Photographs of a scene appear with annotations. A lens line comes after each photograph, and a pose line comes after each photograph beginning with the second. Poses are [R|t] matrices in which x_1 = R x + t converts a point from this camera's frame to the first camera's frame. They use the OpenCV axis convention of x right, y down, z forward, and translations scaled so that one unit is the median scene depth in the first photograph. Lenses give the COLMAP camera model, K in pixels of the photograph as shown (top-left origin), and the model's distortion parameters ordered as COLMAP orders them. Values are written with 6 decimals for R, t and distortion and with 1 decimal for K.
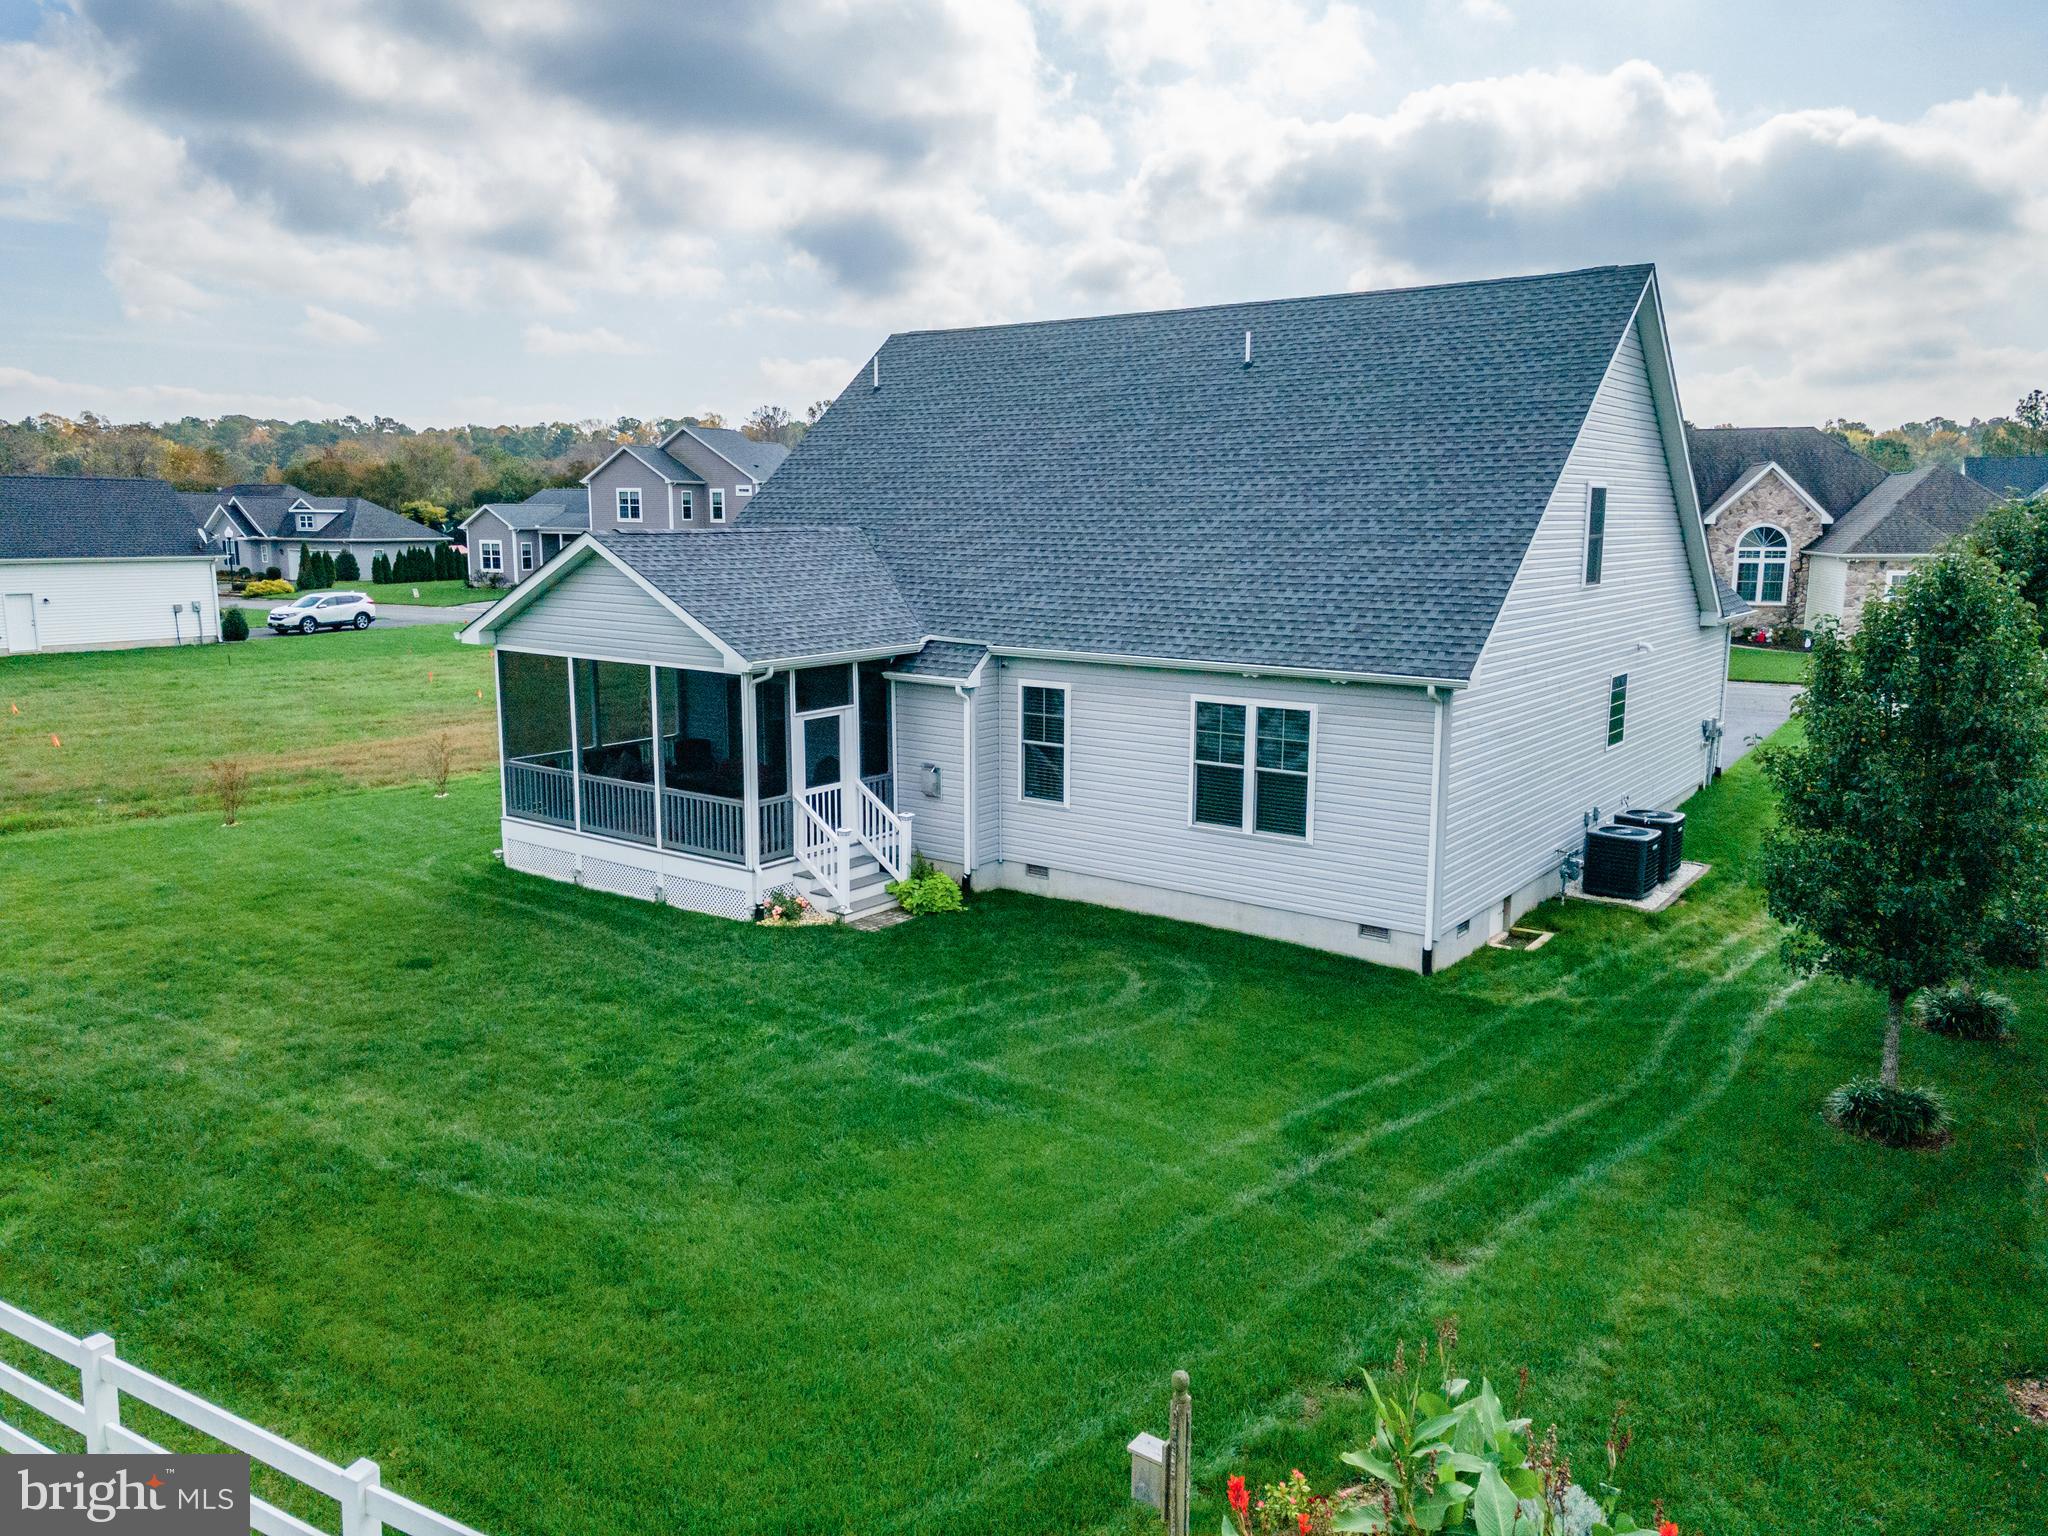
lens RADIAL K [[1481.4, 0, 1009.6], [0, 1481.4, 762.4], [0, 0, 1]] dist [0.031045, 0.031055]
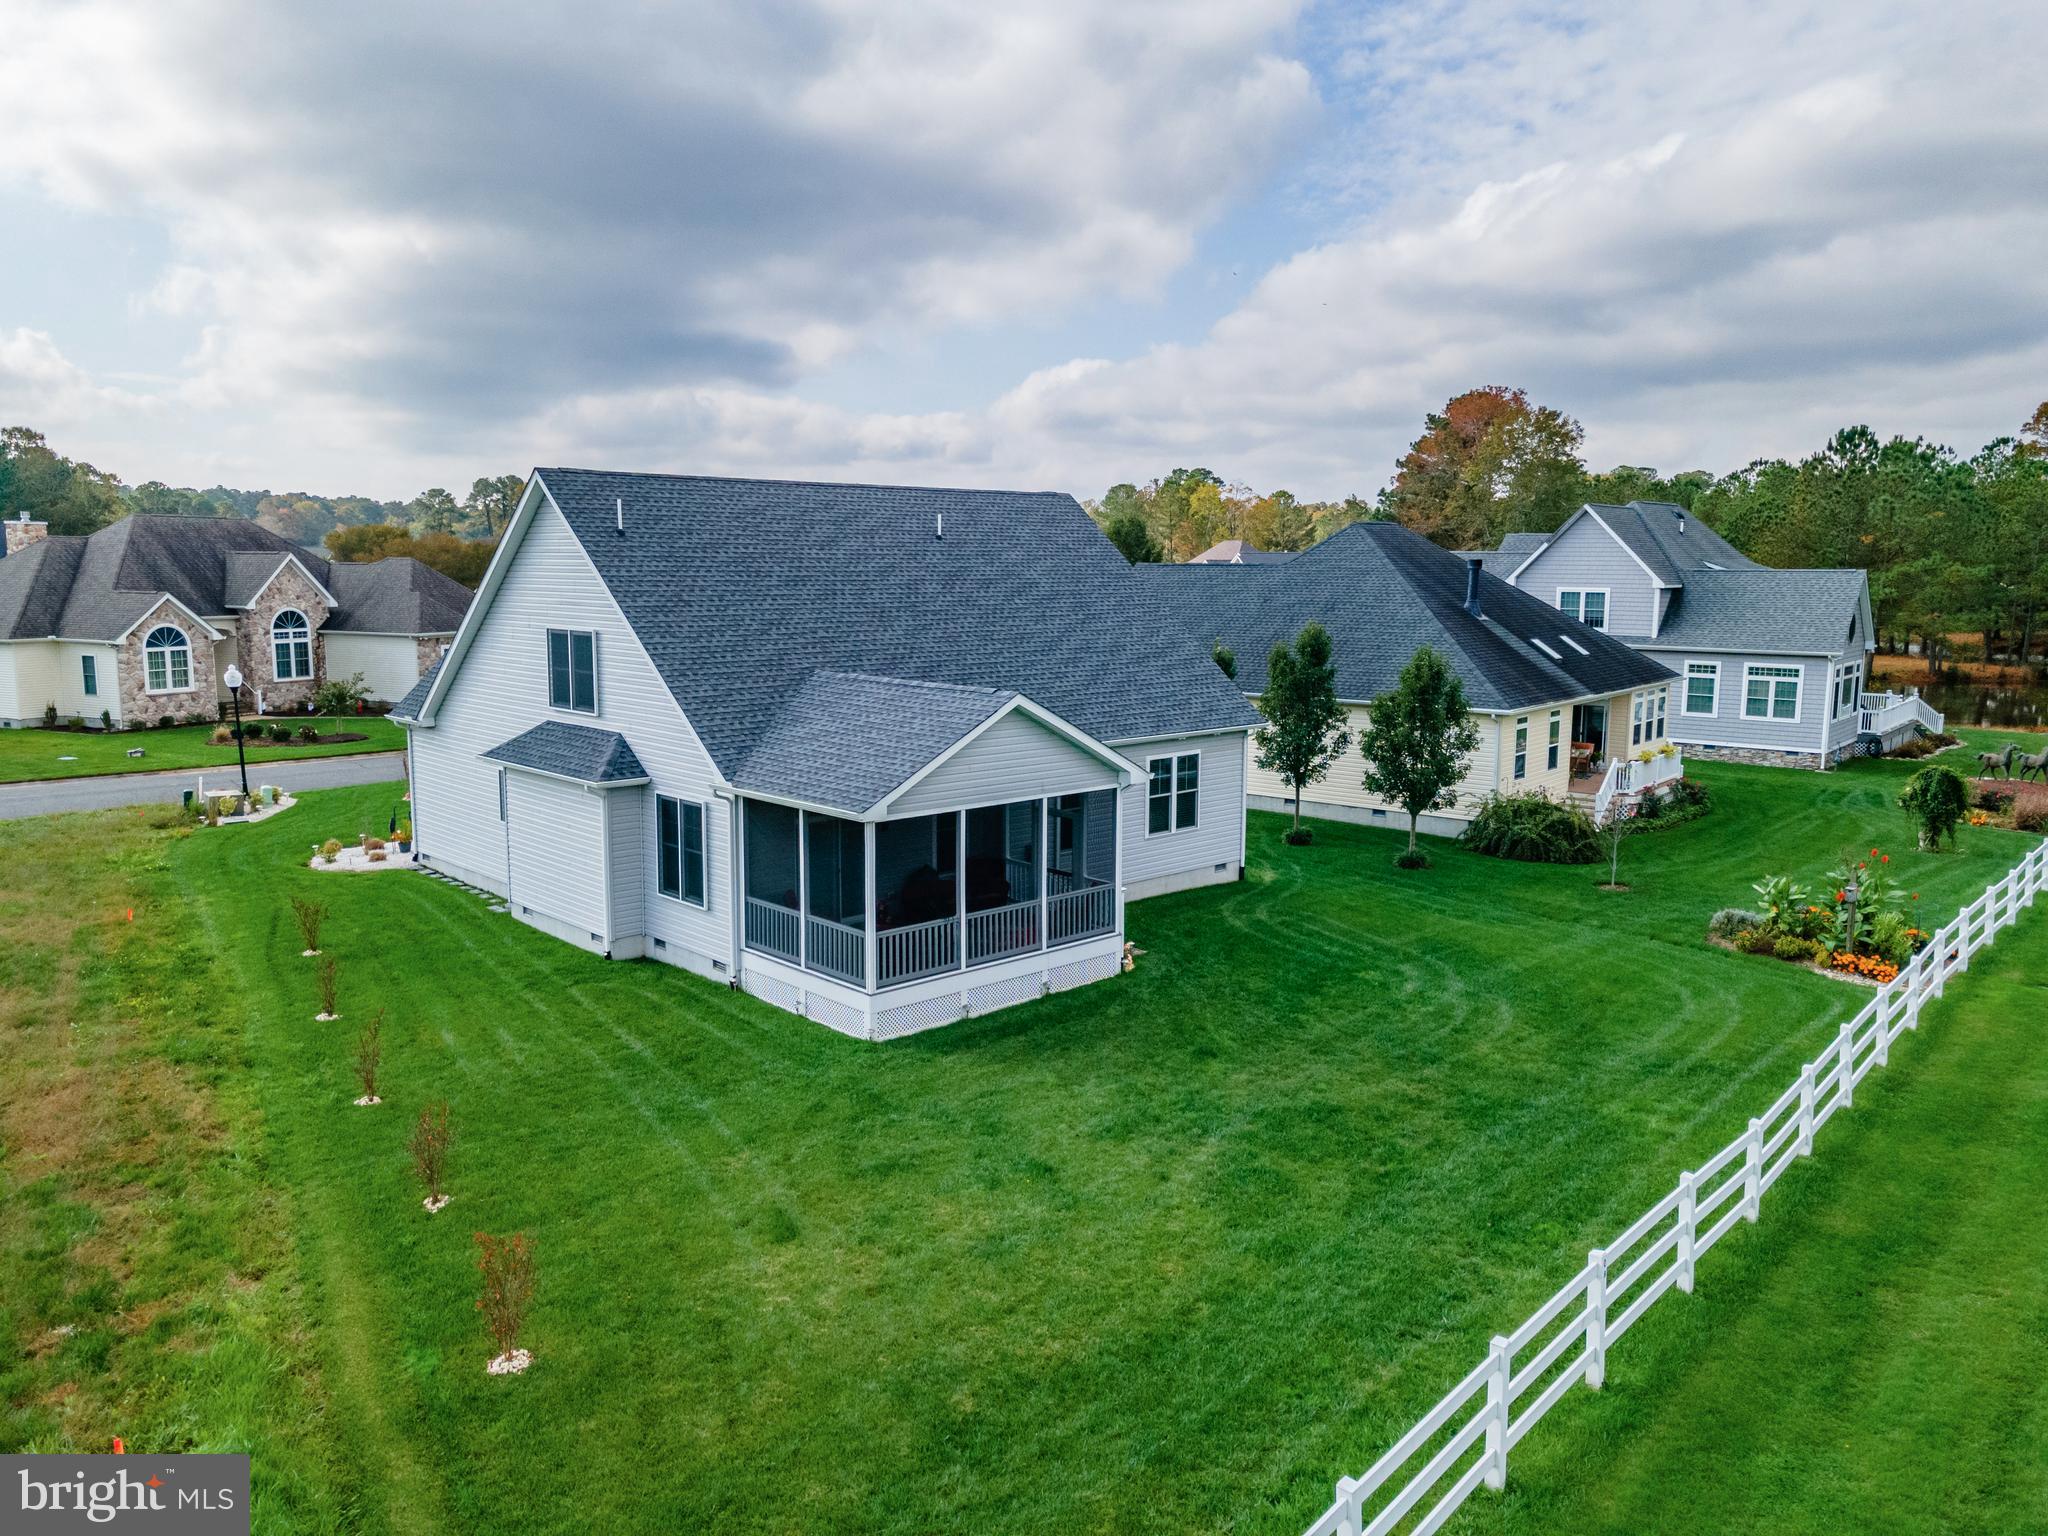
lens RADIAL K [[1481.4, 0, 1009.6], [0, 1481.4, 762.4], [0, 0, 1]] dist [0.031045, 0.031055]
pose [[0.172977, -0.136701, 0.975393, -1.392996], [0.161114, 0.980909, 0.108902, -0.225981], [-0.971659, 0.138312, 0.191699, 0.785703]]
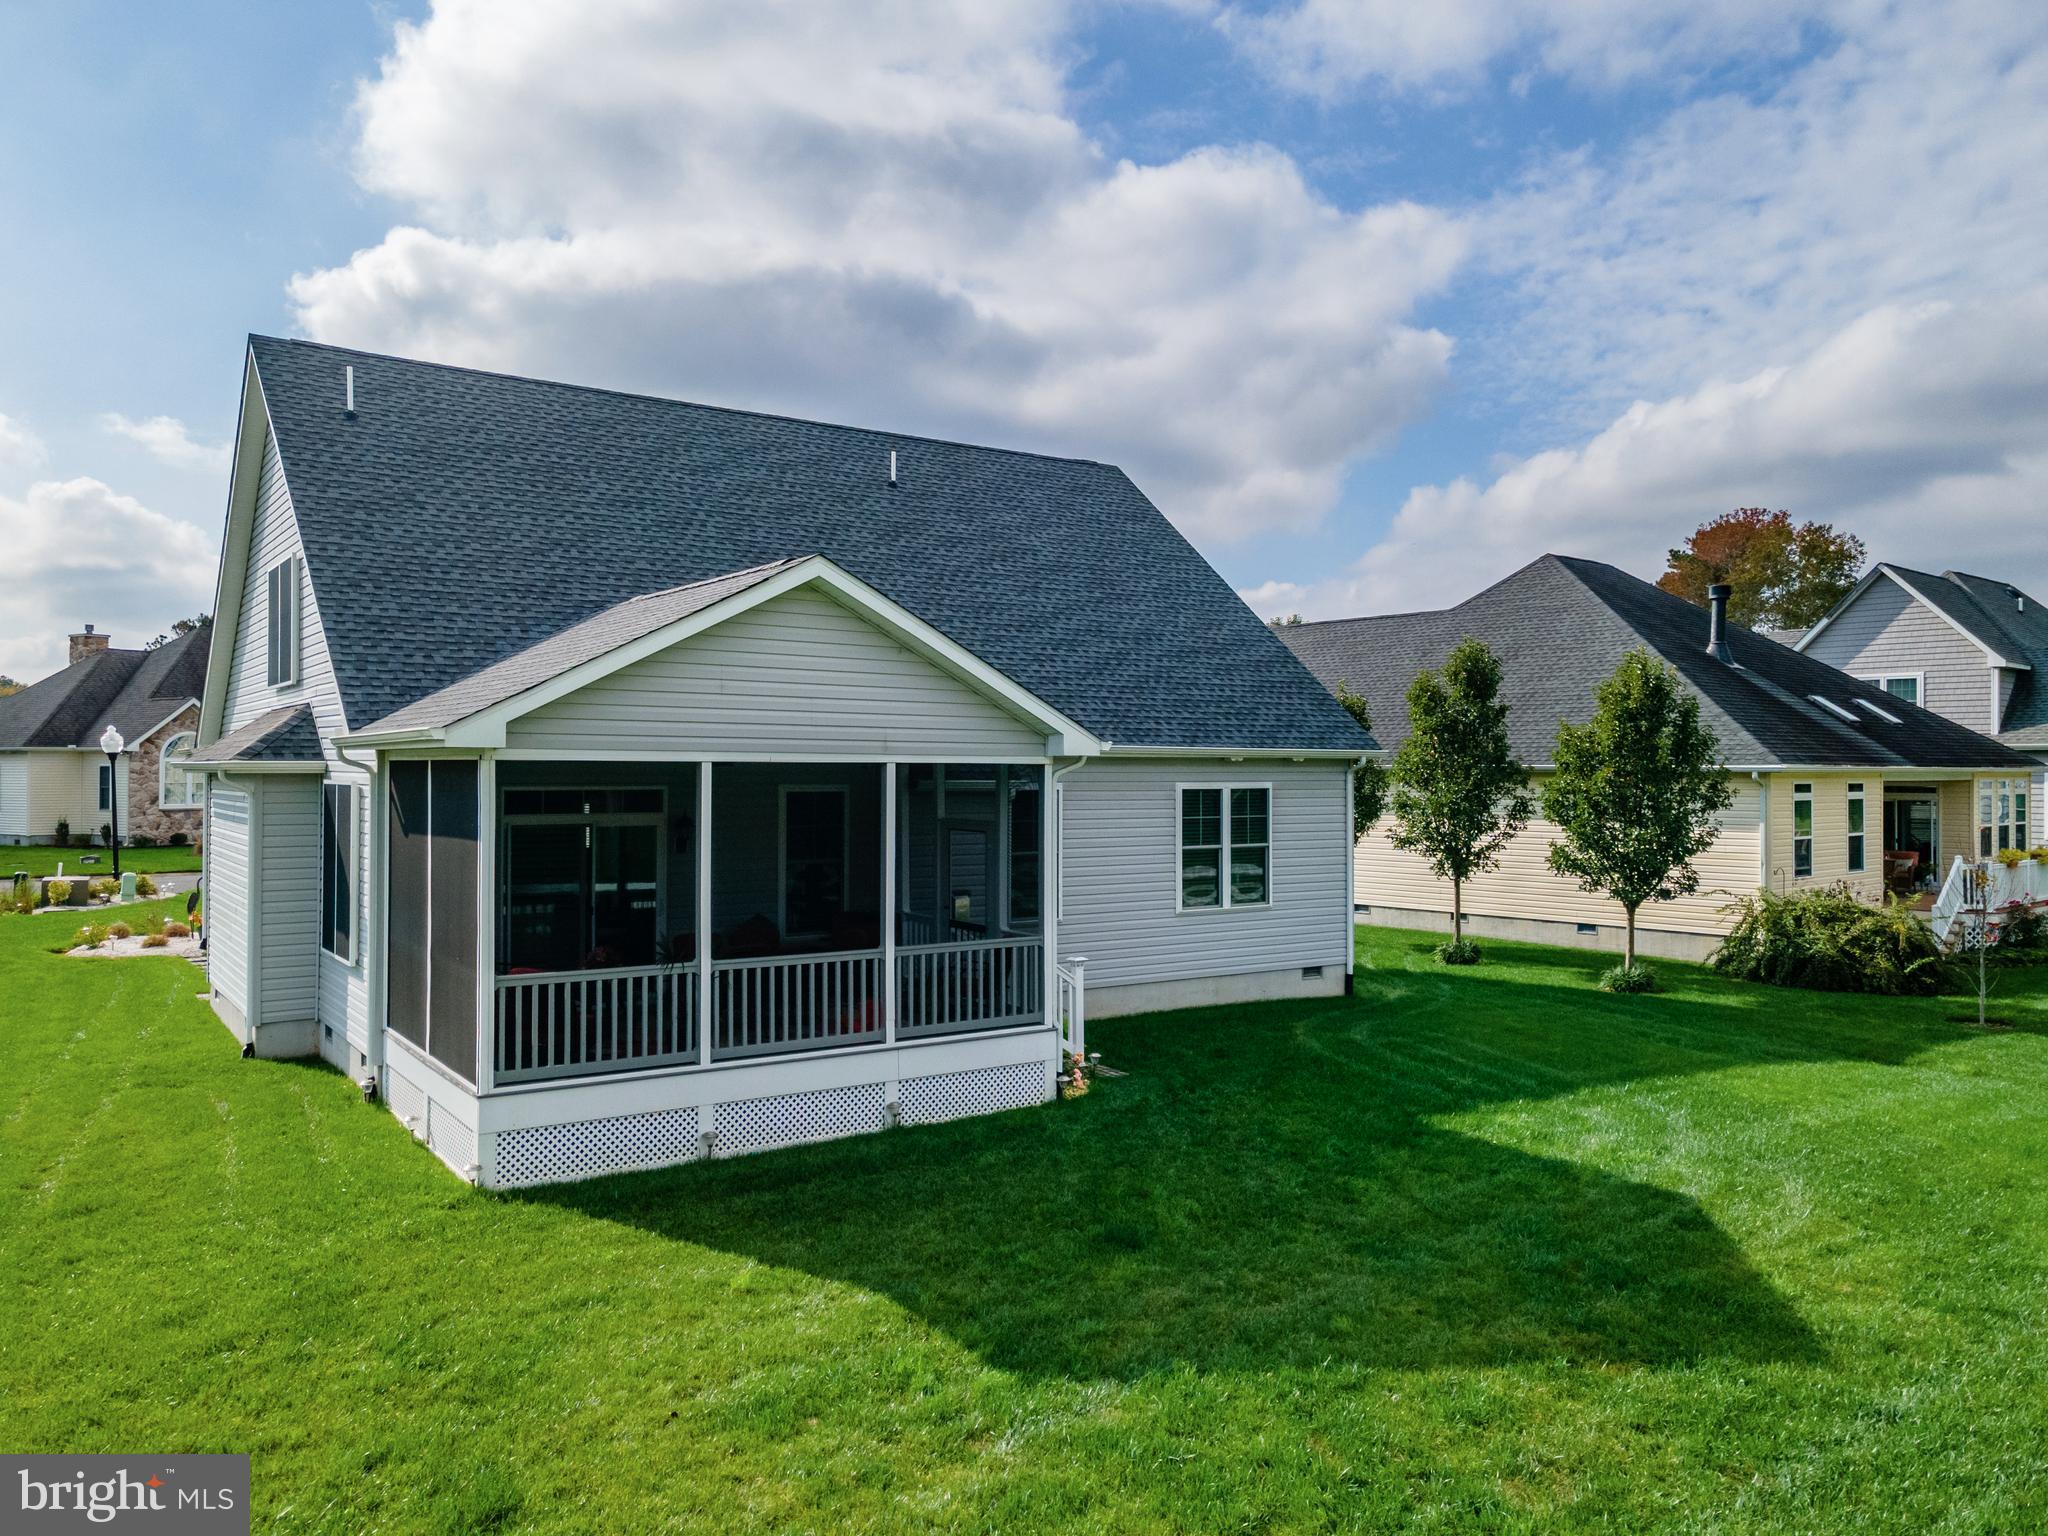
lens RADIAL K [[1489.0, 0, 1014.1], [0, 1489.0, 755.7], [0, 0, 1]] dist [-0.003306, 0.083613]
pose [[0.322004, 0.006836, 0.946714, -0.847542], [0.156948, 0.985752, -0.060500, -0.018746], [-0.933639, 0.168066, 0.316343, 0.726588]]
